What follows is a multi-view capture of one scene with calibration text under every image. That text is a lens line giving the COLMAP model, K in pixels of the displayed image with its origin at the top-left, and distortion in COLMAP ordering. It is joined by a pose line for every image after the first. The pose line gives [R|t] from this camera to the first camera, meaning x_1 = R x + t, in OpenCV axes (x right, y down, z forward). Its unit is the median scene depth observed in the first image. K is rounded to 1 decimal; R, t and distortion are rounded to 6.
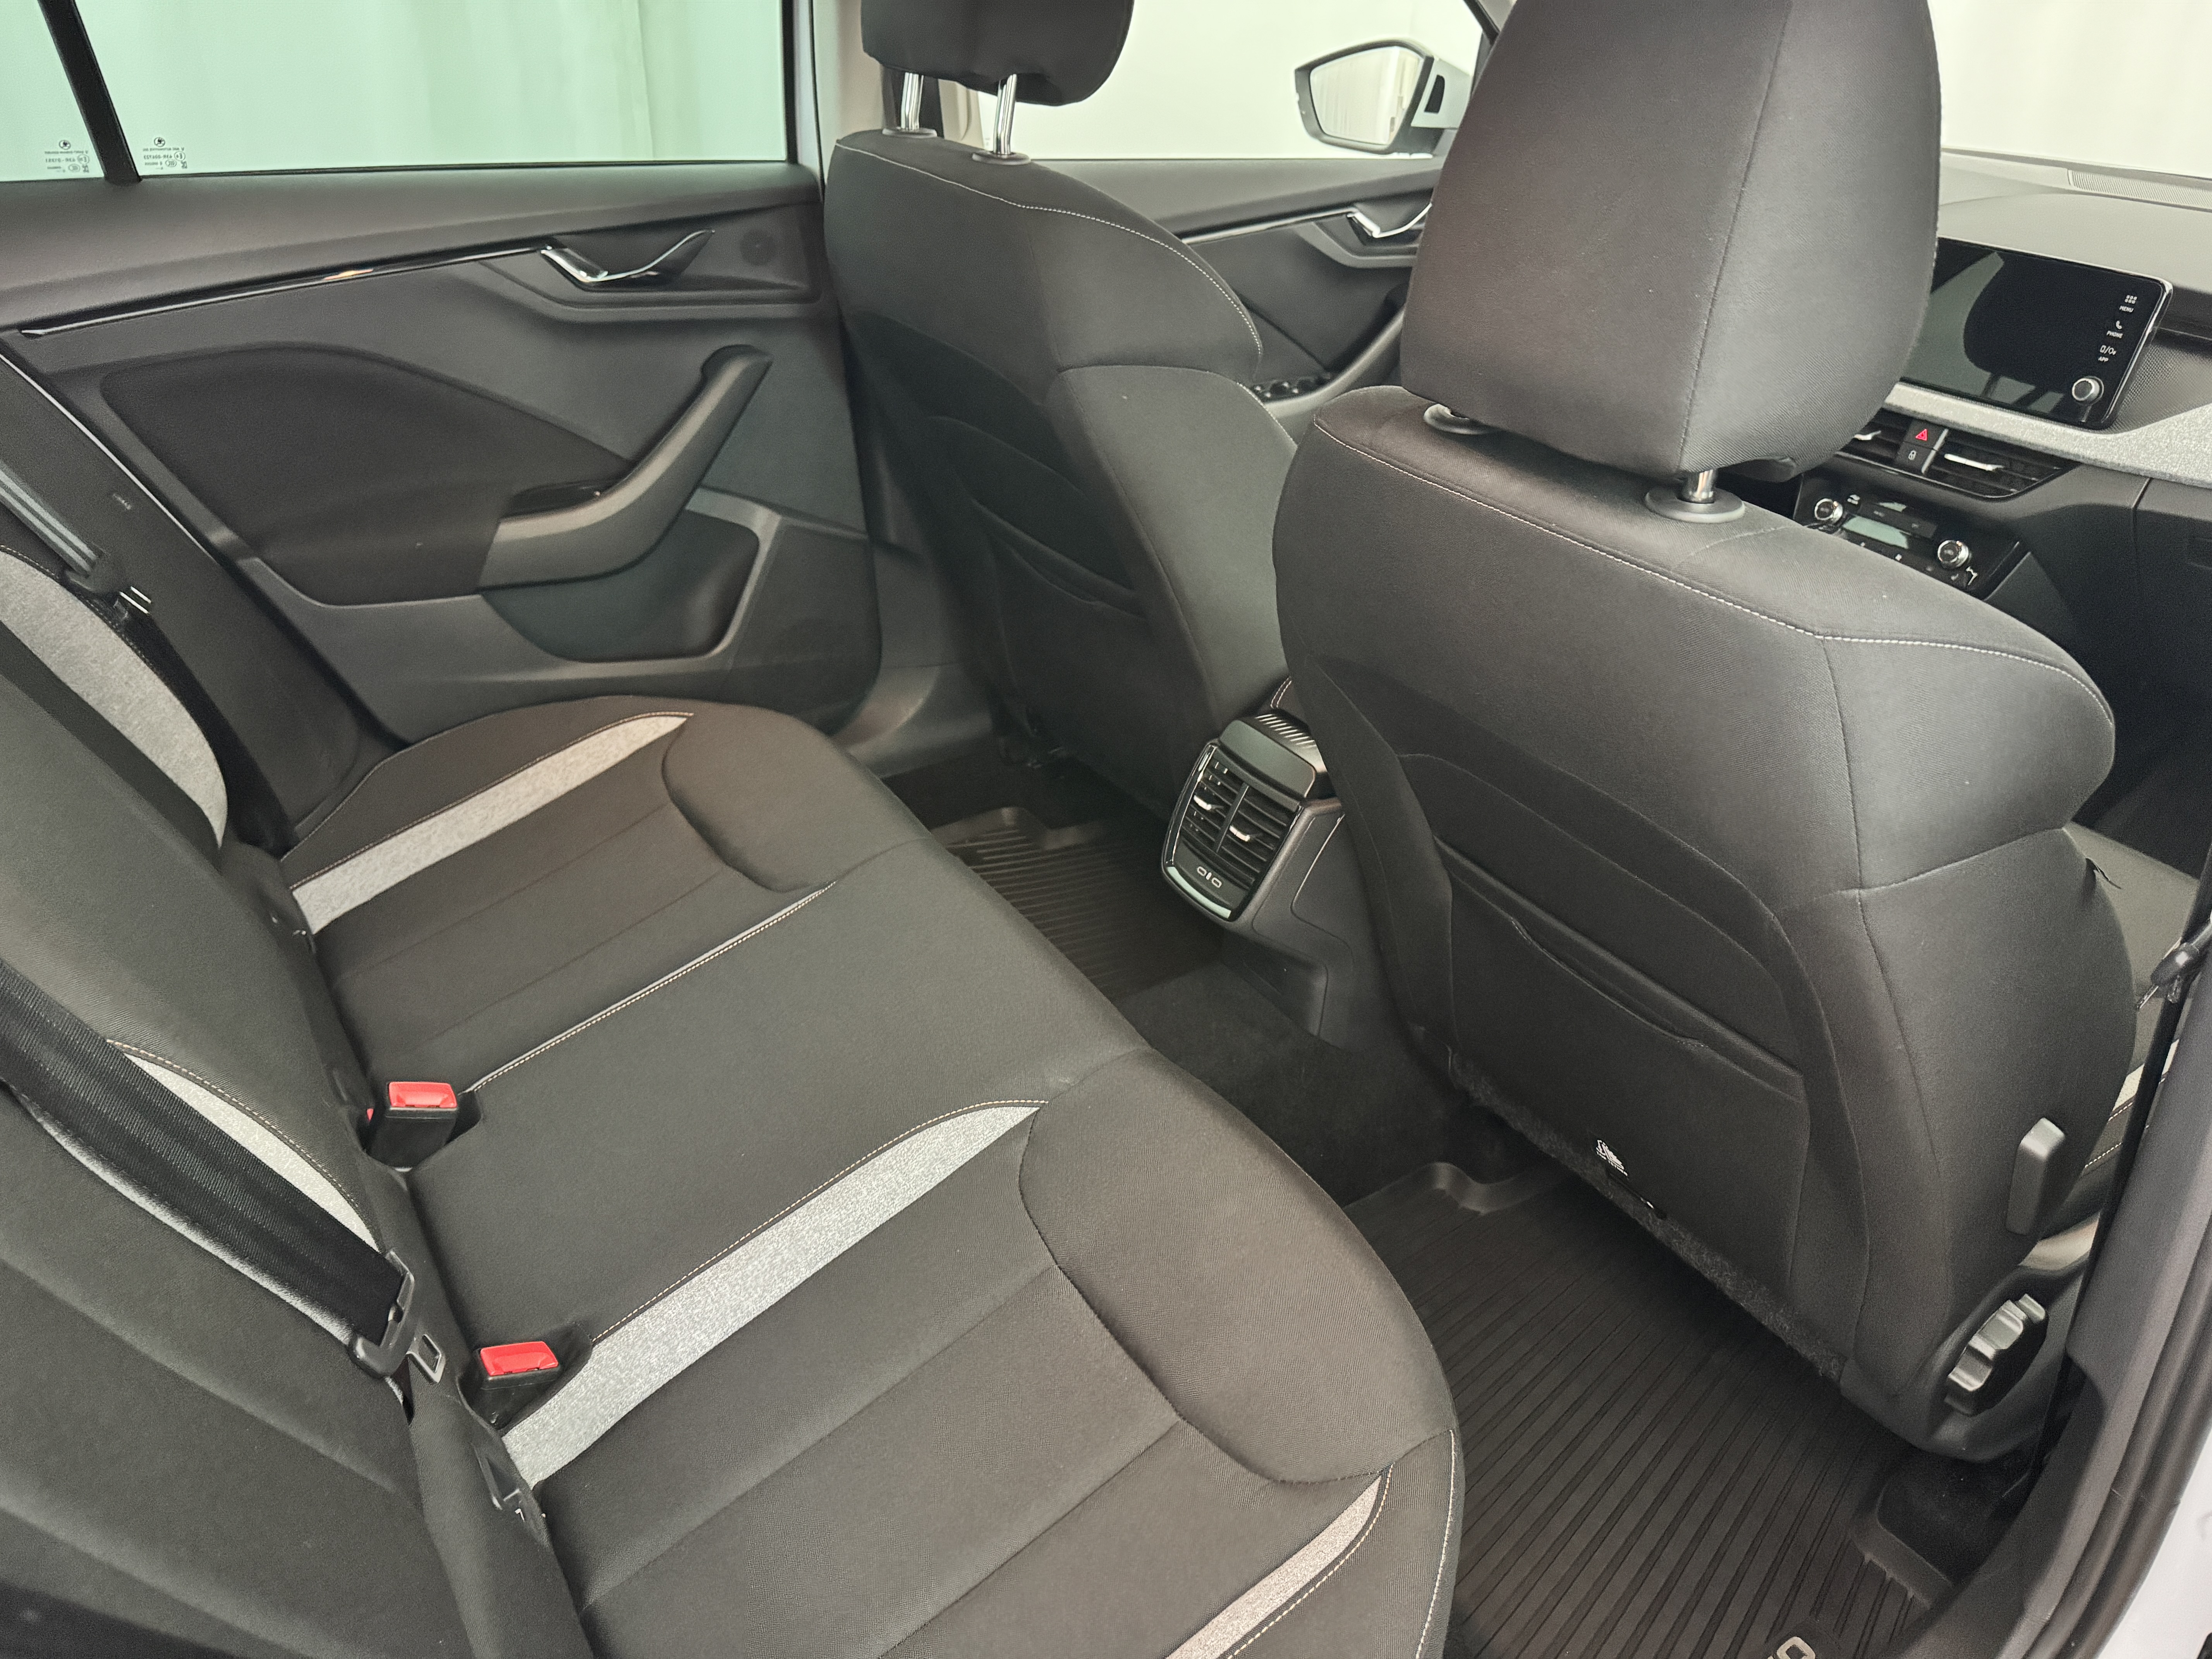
lens RADIAL K [[1558.9, 0, 1094.7], [0, 1558.9, 826.8], [0, 0, 1]] dist [0.038445, -0.067165]
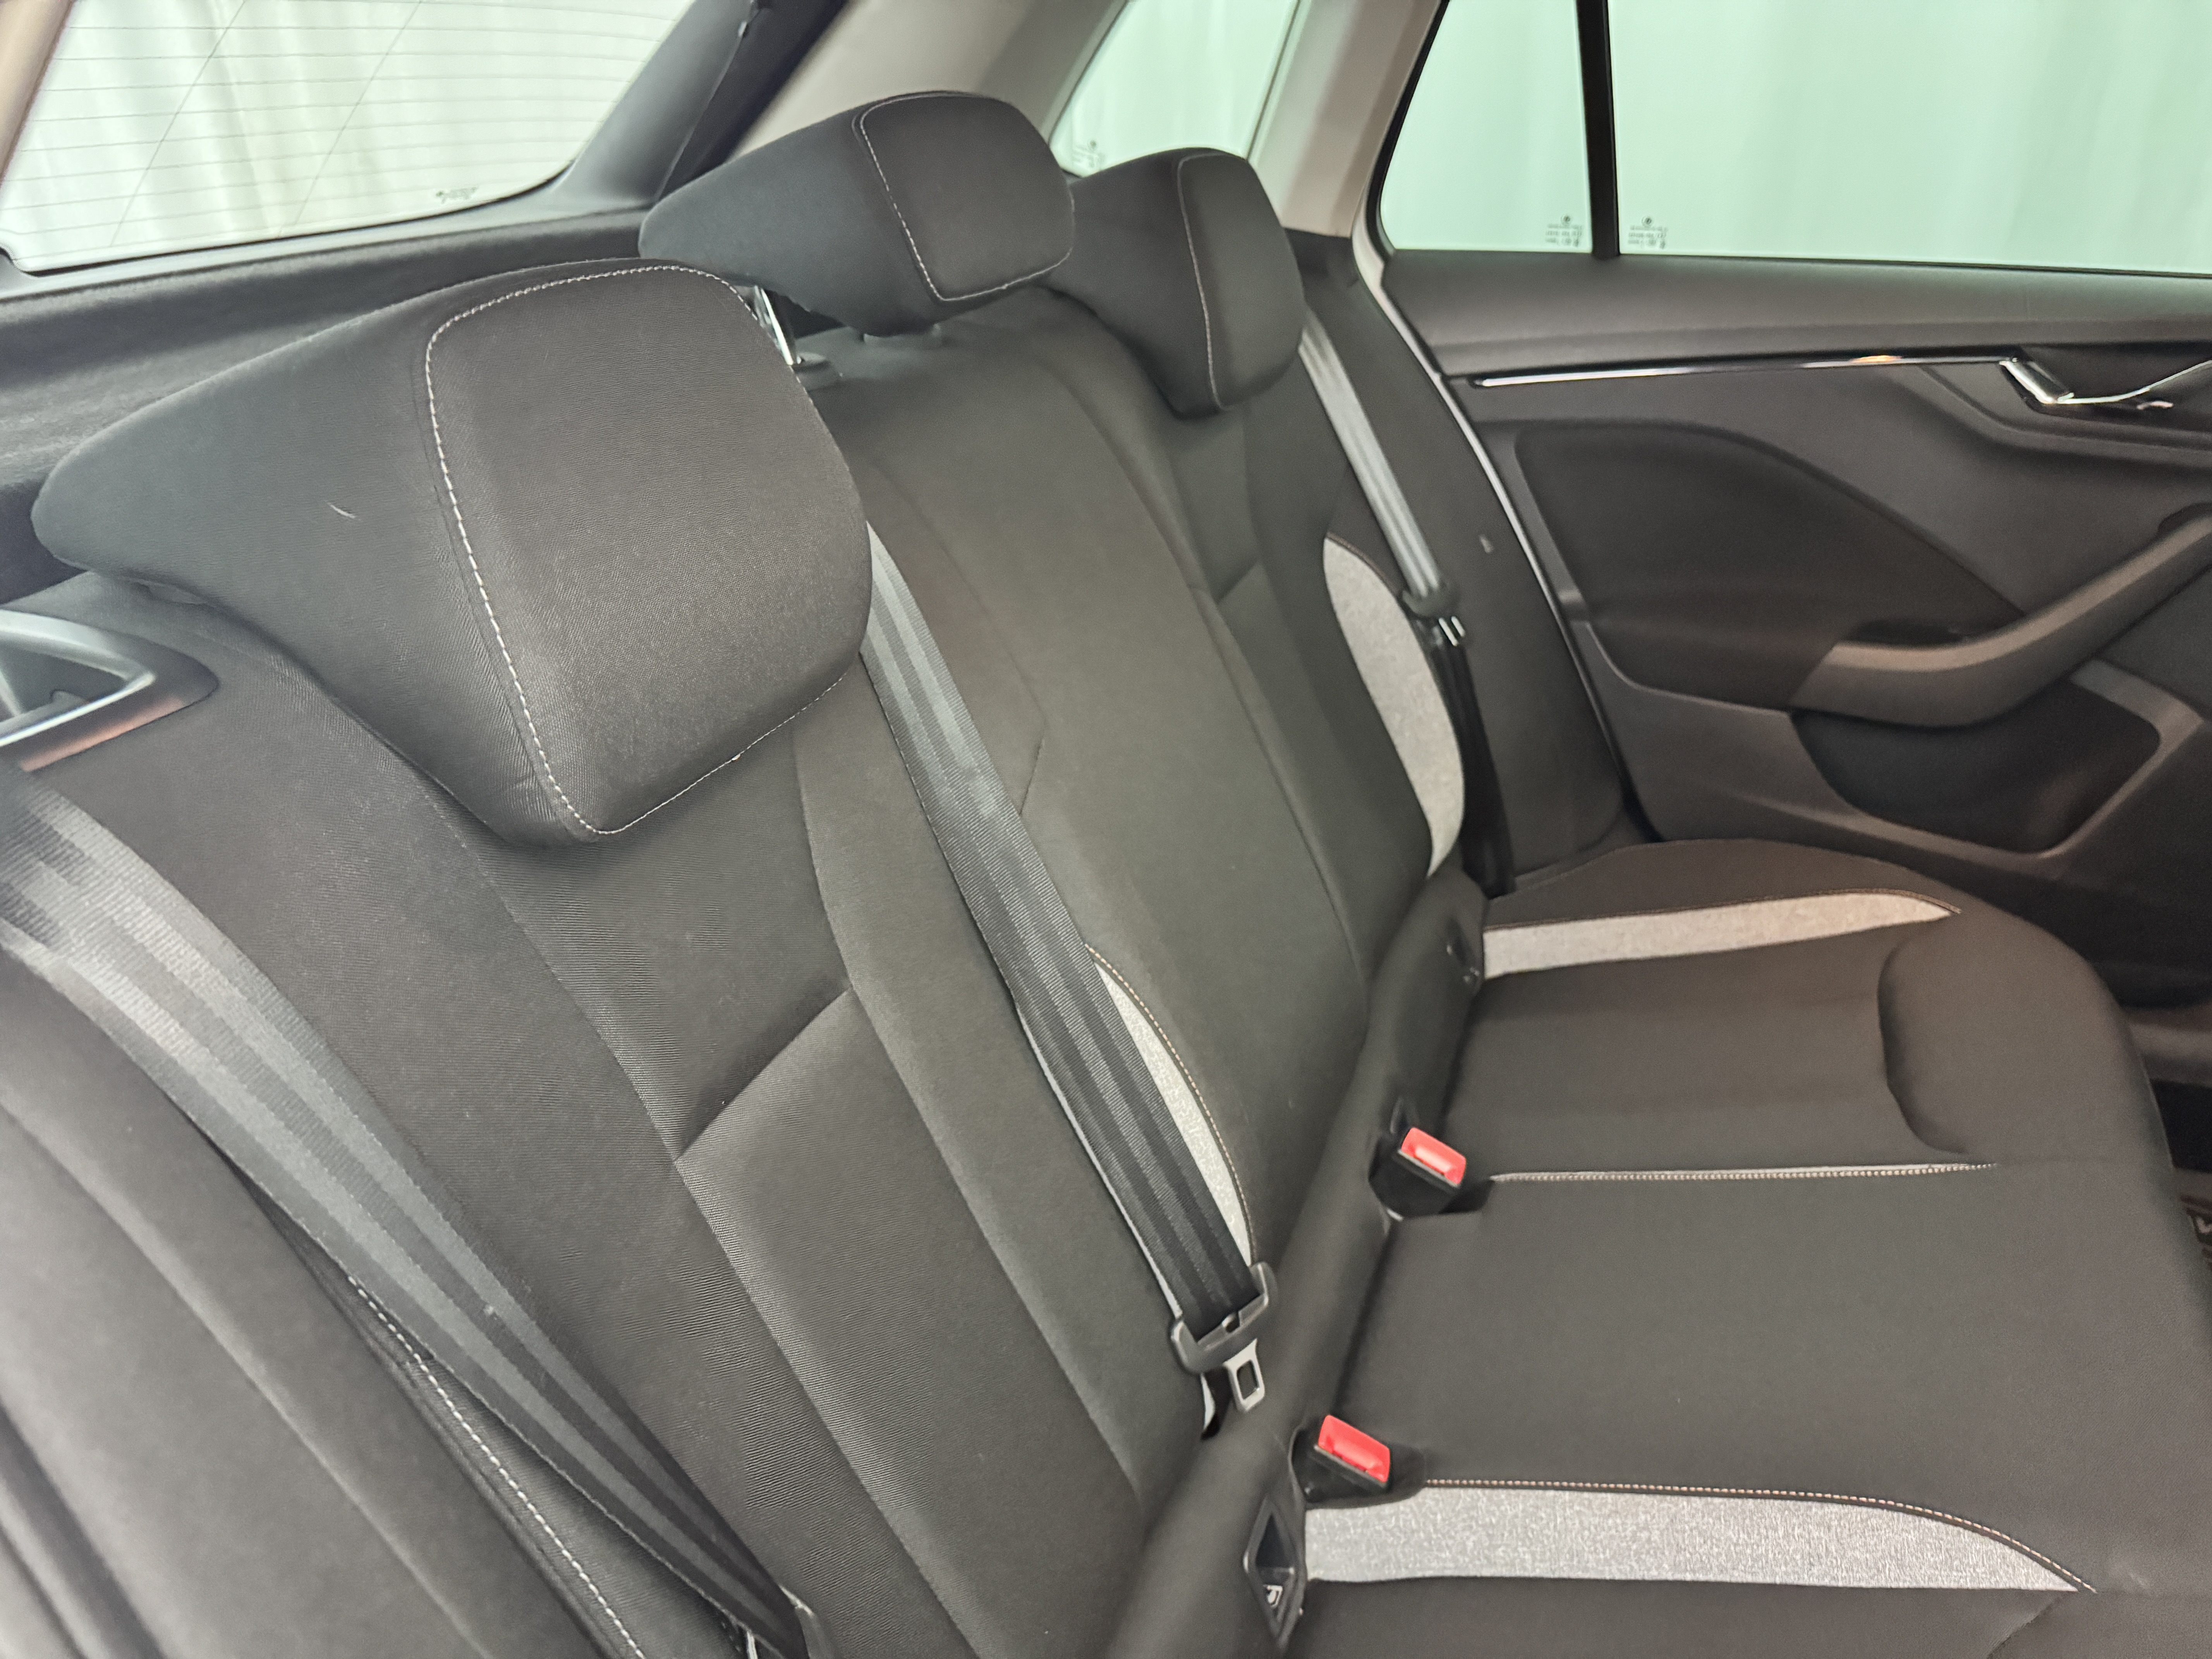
lens RADIAL K [[1558.9, 0, 1094.7], [0, 1558.9, 826.8], [0, 0, 1]] dist [0.038445, -0.067165]
pose [[0.588167, 0.306373, -0.748462, 0.091368], [-0.366908, 0.925830, 0.090648, -0.023428], [0.720721, 0.221300, 0.656953, 0.133068]]
